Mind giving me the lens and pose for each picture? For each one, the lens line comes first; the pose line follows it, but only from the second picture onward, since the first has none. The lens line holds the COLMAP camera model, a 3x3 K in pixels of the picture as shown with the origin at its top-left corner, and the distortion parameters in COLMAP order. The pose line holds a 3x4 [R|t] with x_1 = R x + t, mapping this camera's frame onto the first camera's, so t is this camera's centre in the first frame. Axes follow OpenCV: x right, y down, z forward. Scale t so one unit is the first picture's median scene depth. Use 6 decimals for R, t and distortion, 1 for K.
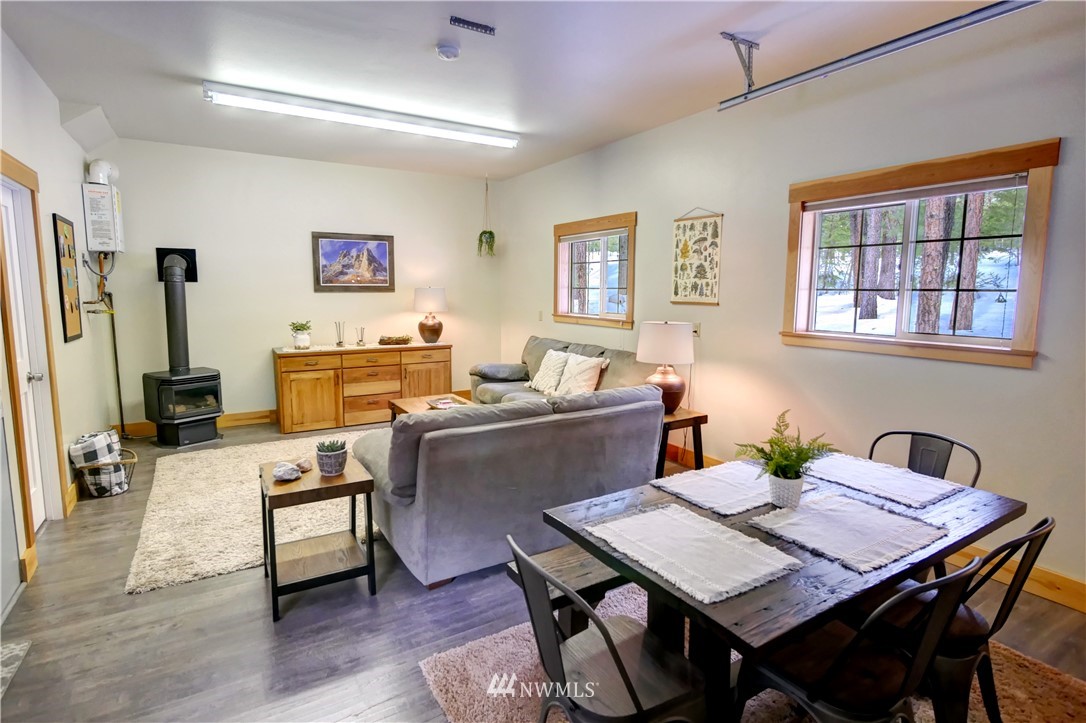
lens RADIAL K [[507.1, 0, 540.3], [0, 507.1, 357.1], [0, 0, 1]] dist [-0.002509, -0.000155]
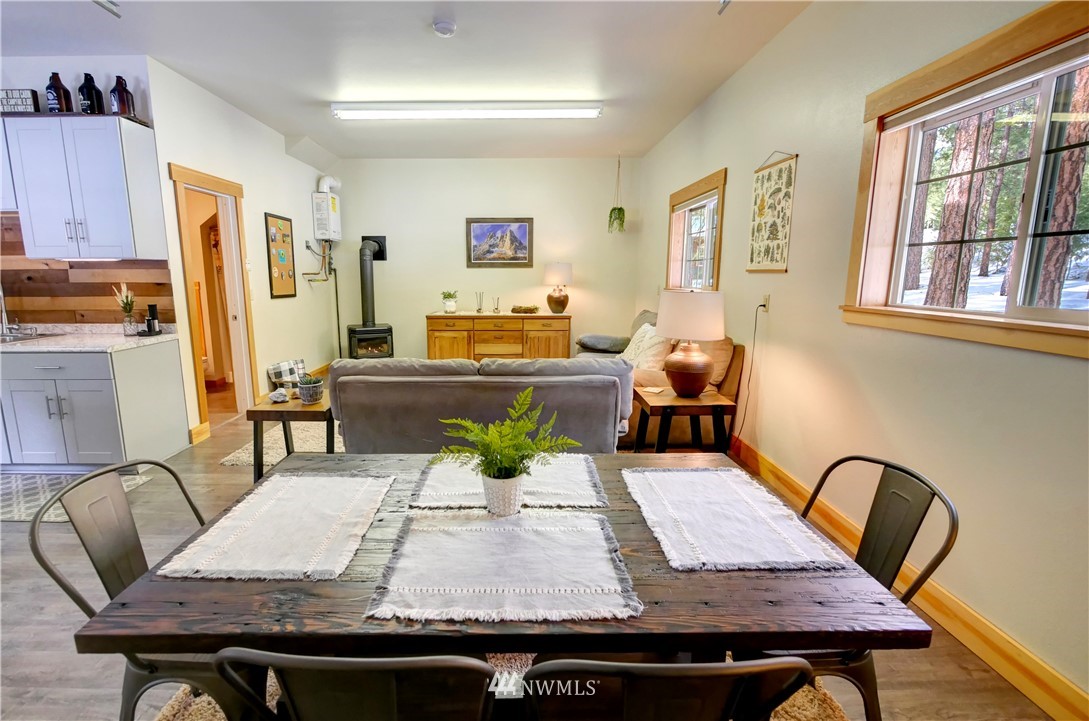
lens RADIAL K [[447.1, 0, 545.7], [0, 447.1, 354.1], [0, 0, 1]] dist [-0.009350, 0.000106]
pose [[0.870078, 0.081436, -0.486141, 0.306437], [-0.060354, 0.996438, 0.058898, 0.006125], [0.489205, -0.021906, 0.871893, 0.165573]]
